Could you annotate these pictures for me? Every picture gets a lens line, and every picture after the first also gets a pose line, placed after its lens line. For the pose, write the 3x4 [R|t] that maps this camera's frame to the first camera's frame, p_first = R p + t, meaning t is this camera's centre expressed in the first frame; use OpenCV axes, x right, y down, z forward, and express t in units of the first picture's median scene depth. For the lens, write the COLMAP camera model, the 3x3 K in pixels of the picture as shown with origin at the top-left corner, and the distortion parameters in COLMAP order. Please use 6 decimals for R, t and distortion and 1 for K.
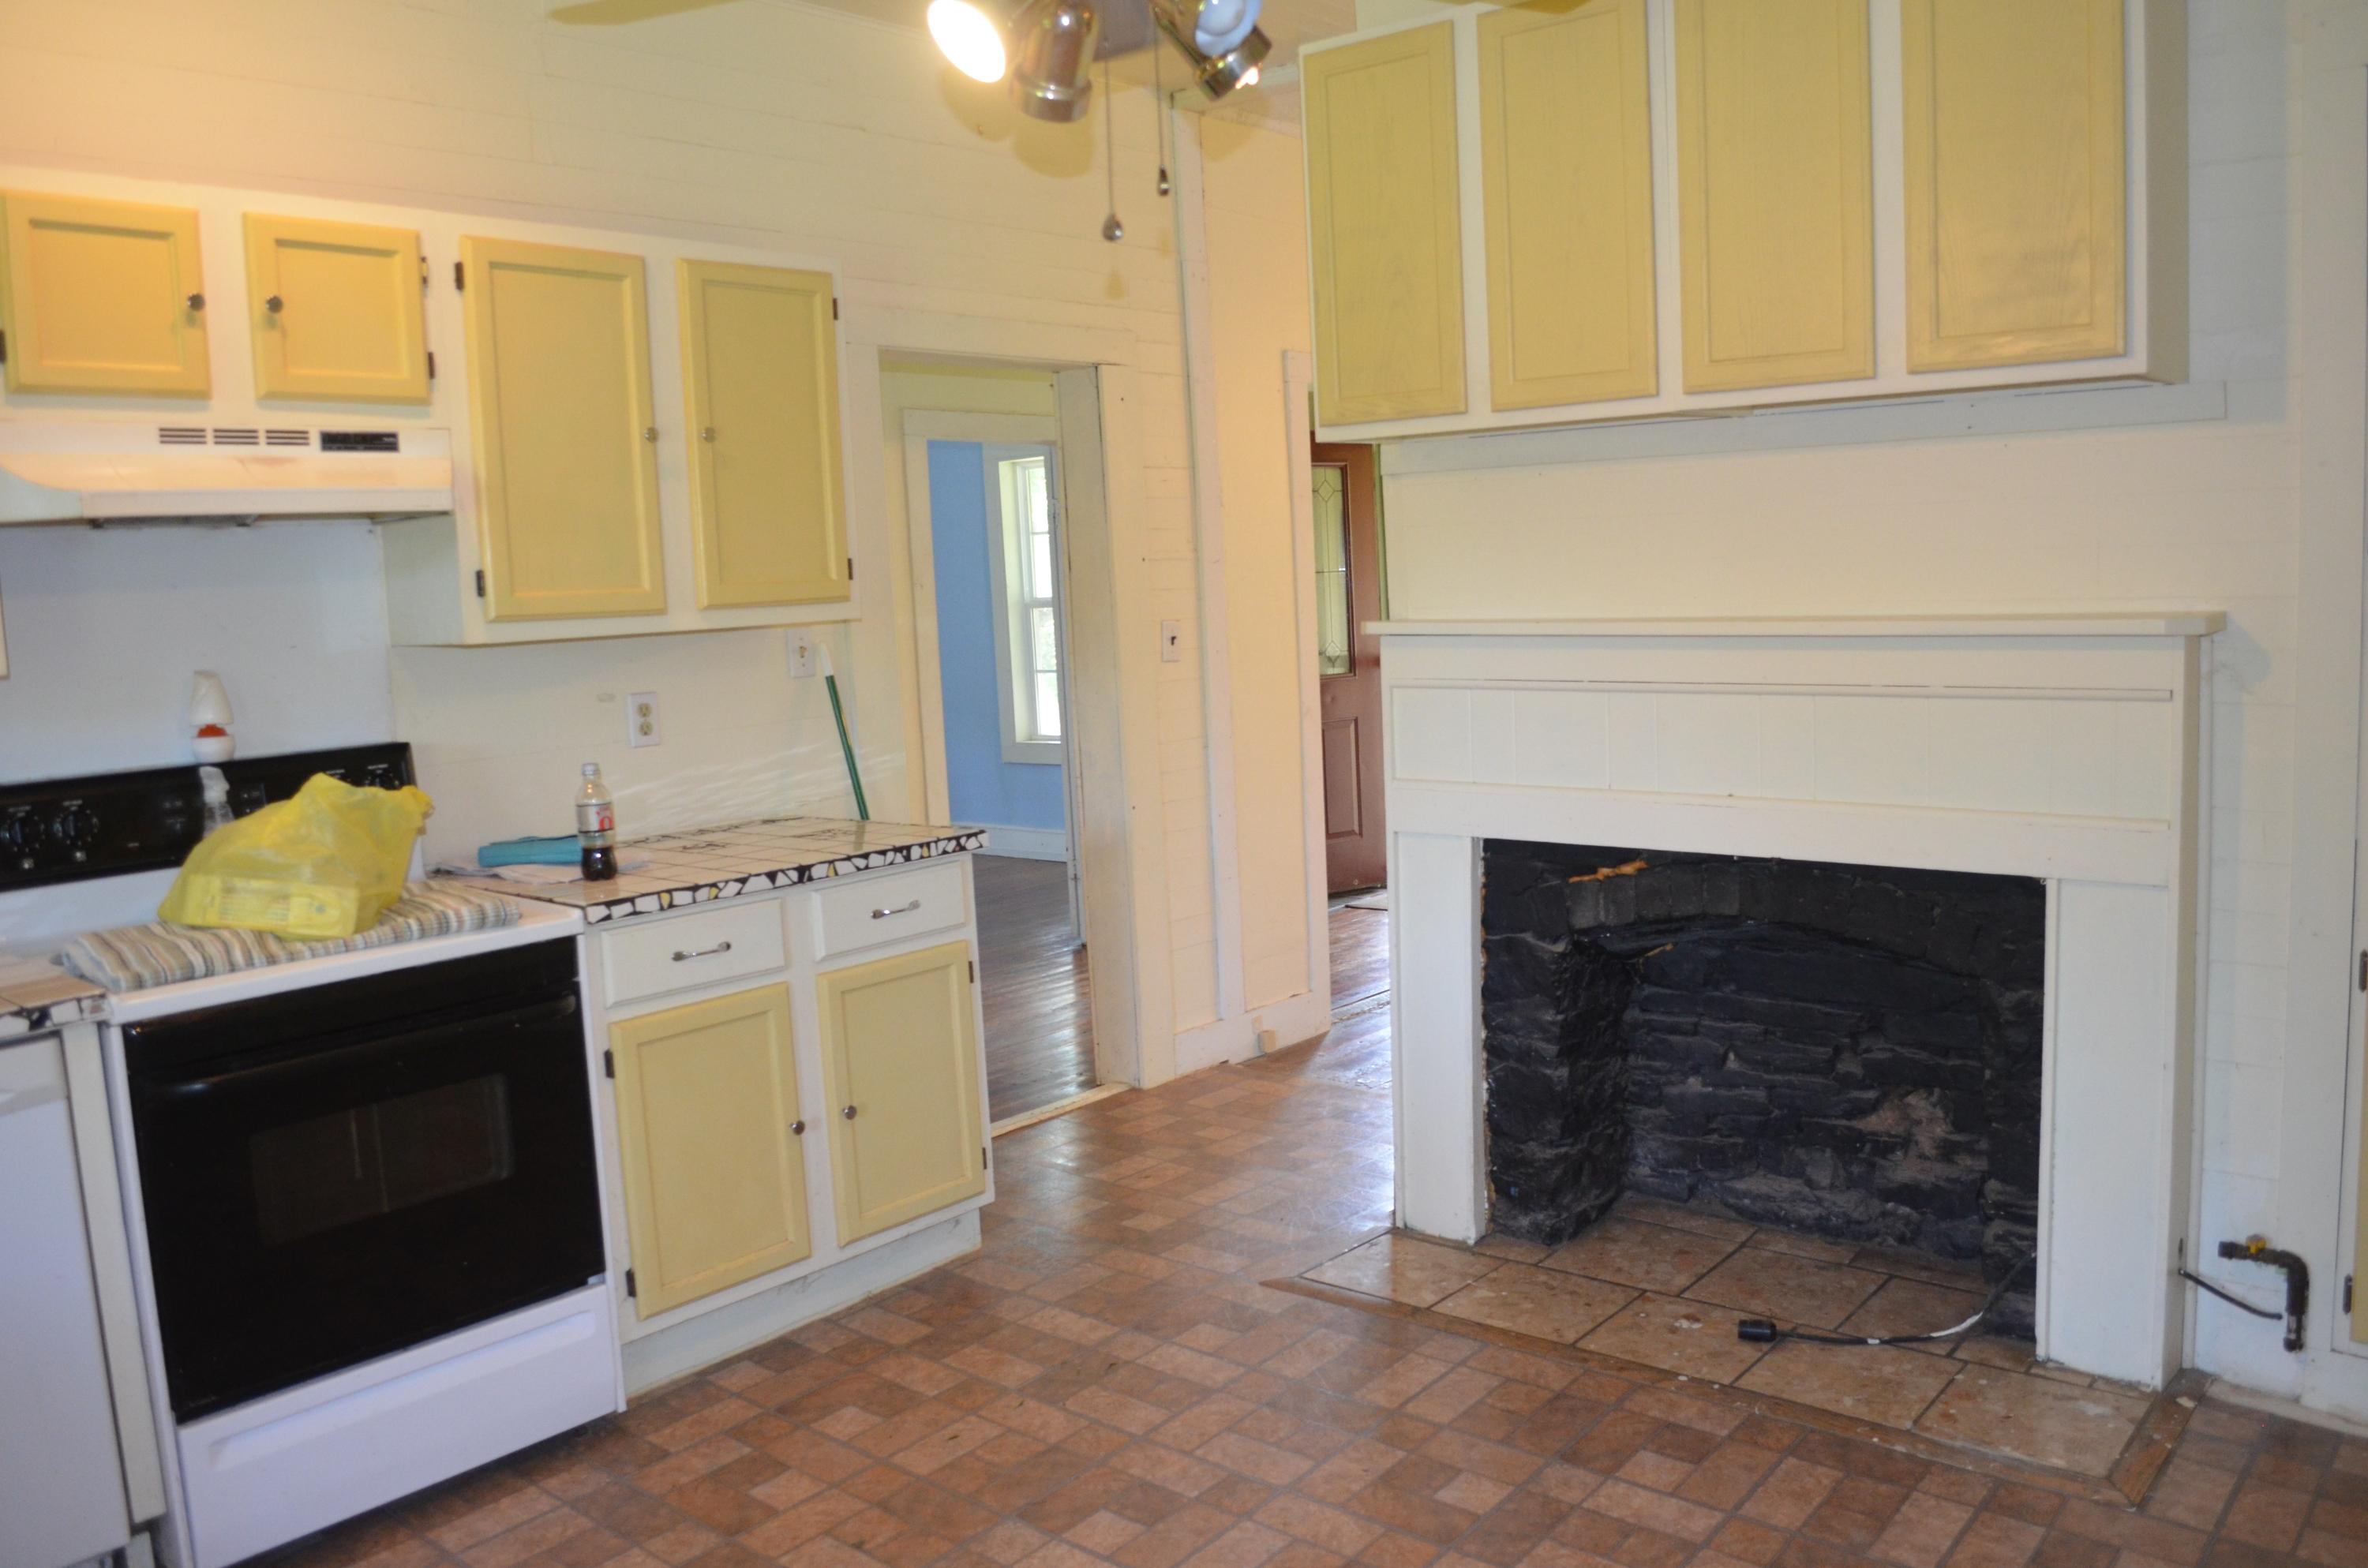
lens RADIAL K [[1858.2, 0, 1204.2], [0, 1858.2, 786.4], [0, 0, 1]] dist [-0.084445, 0.007006]
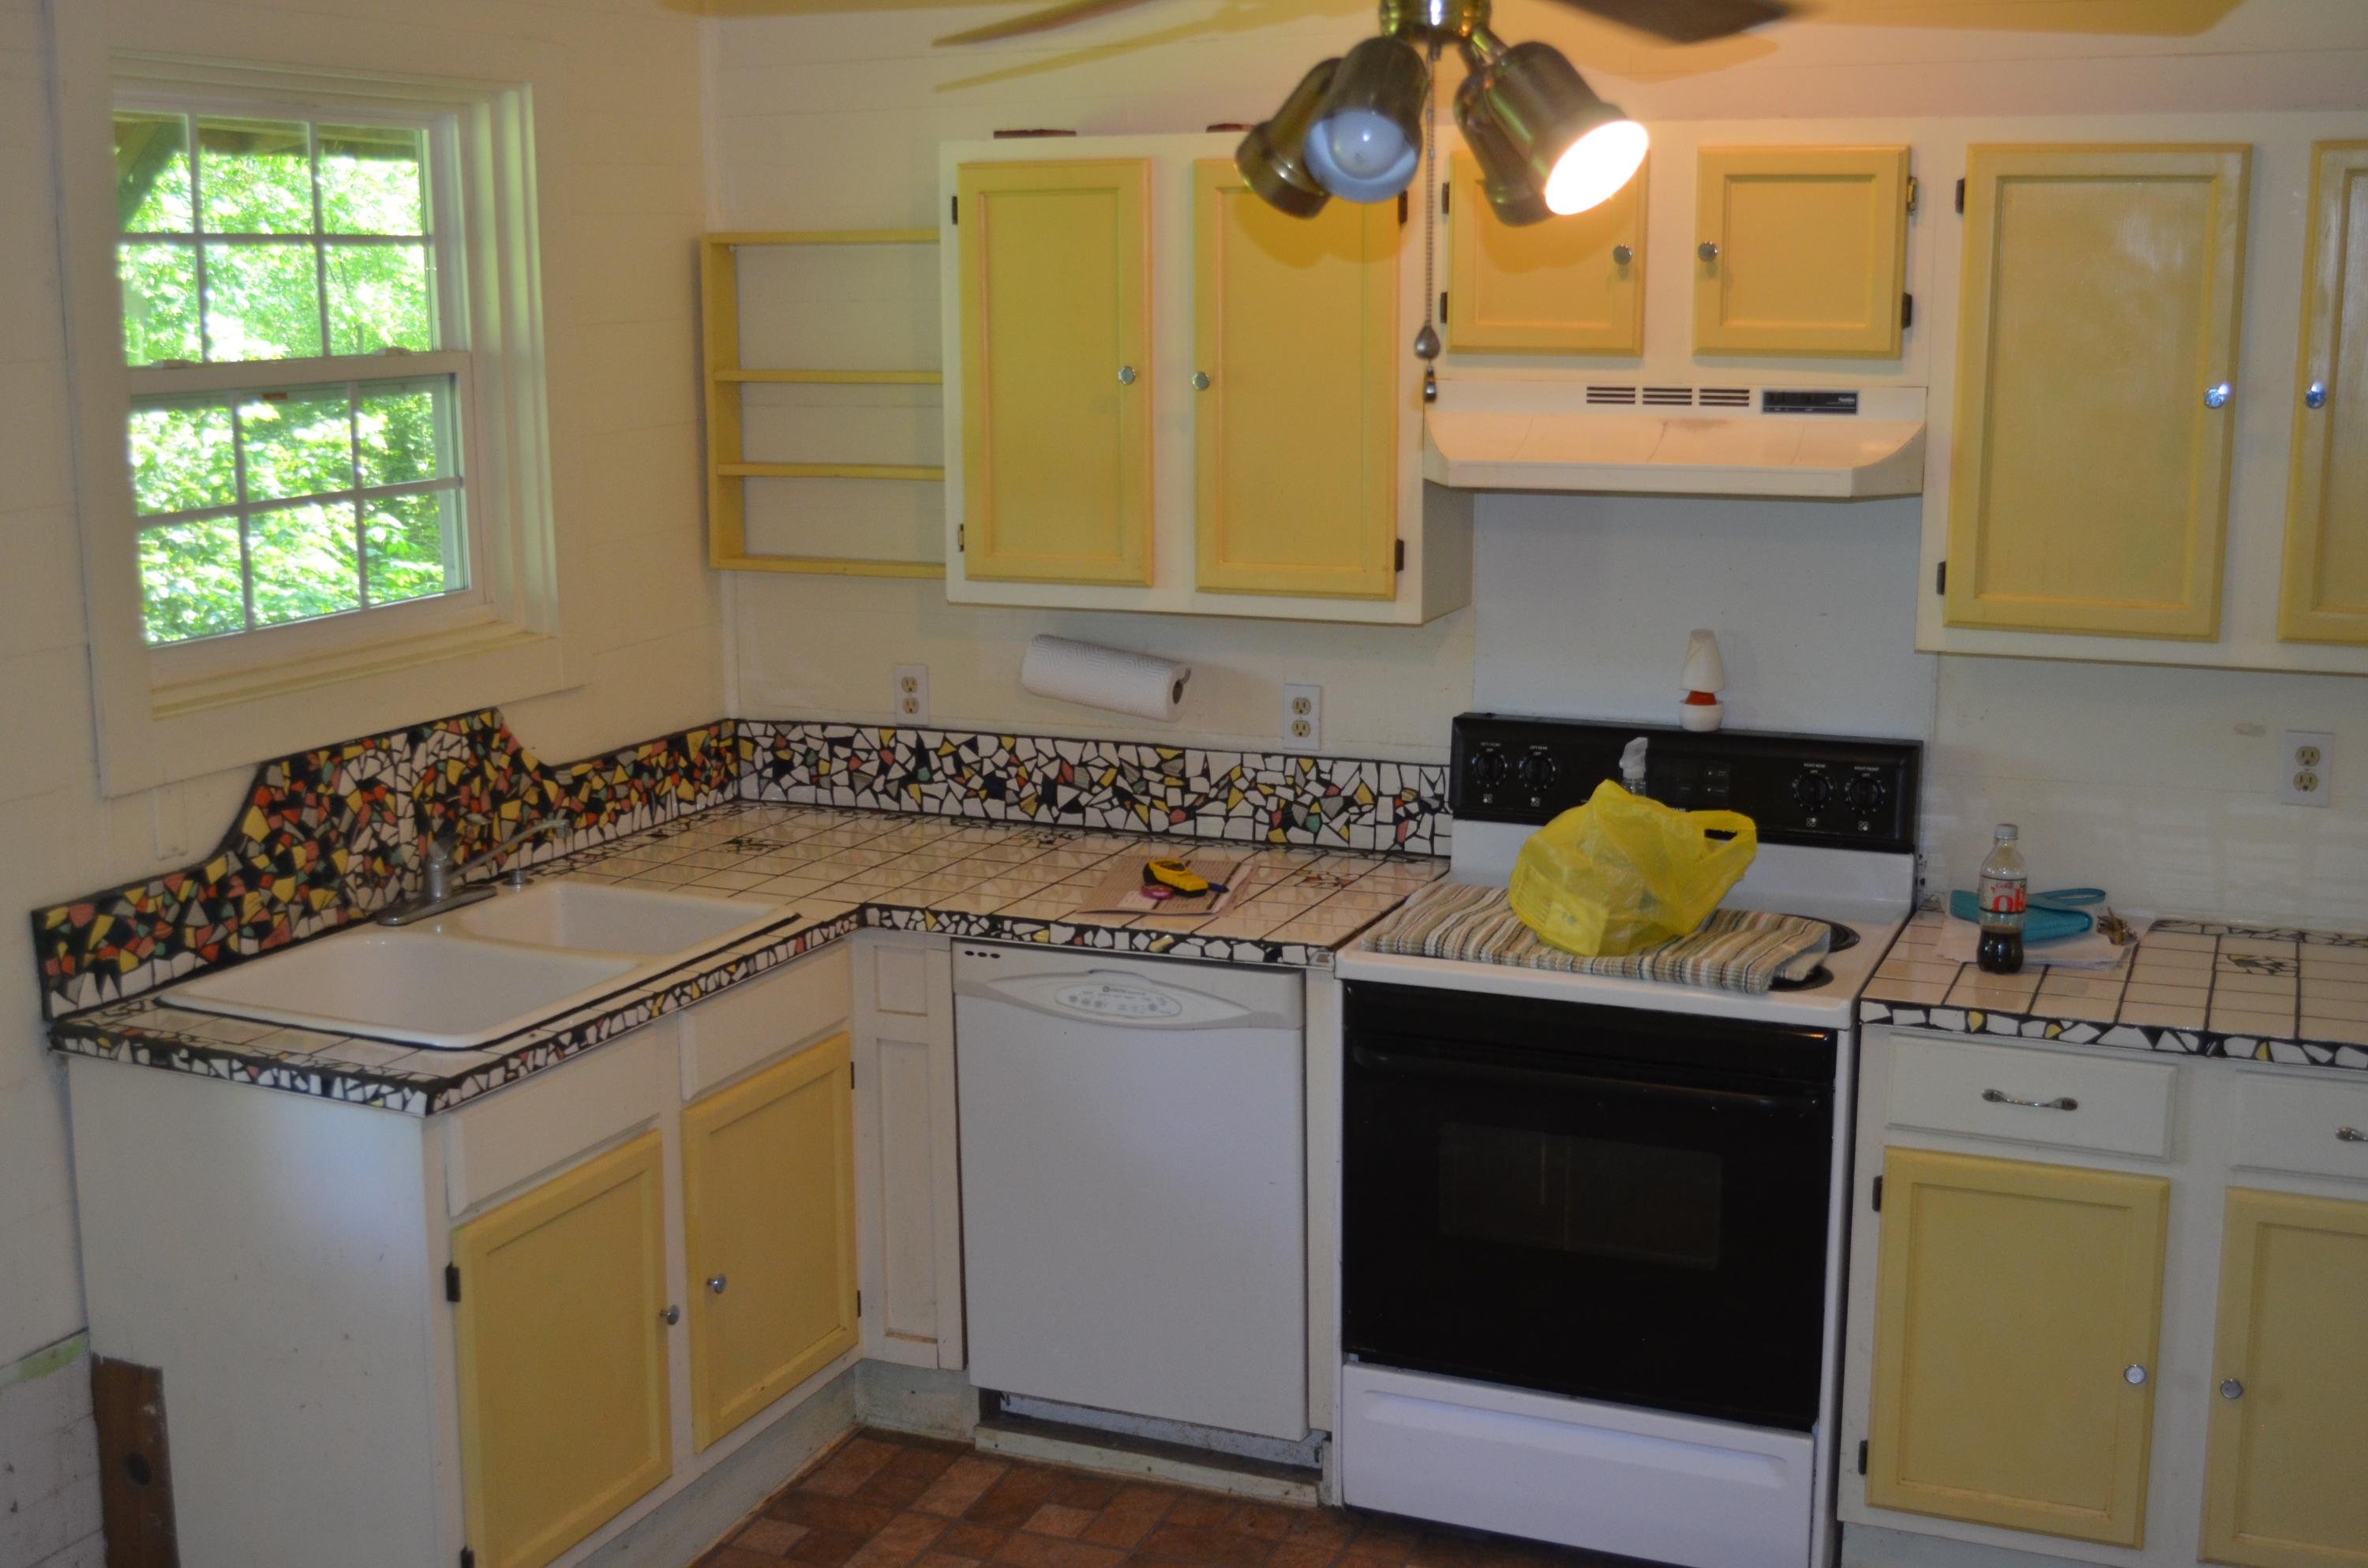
lens RADIAL K [[2625.7, 0, 1184.0], [0, 2625.7, 784.0], [0, 0, 1]] dist [-0.050597, -0.003870]
pose [[0.296032, 0.216885, -0.930229, 0.612974], [-0.120969, 0.974551, 0.188722, -0.203601], [0.947487, 0.056661, 0.314734, 0.329965]]
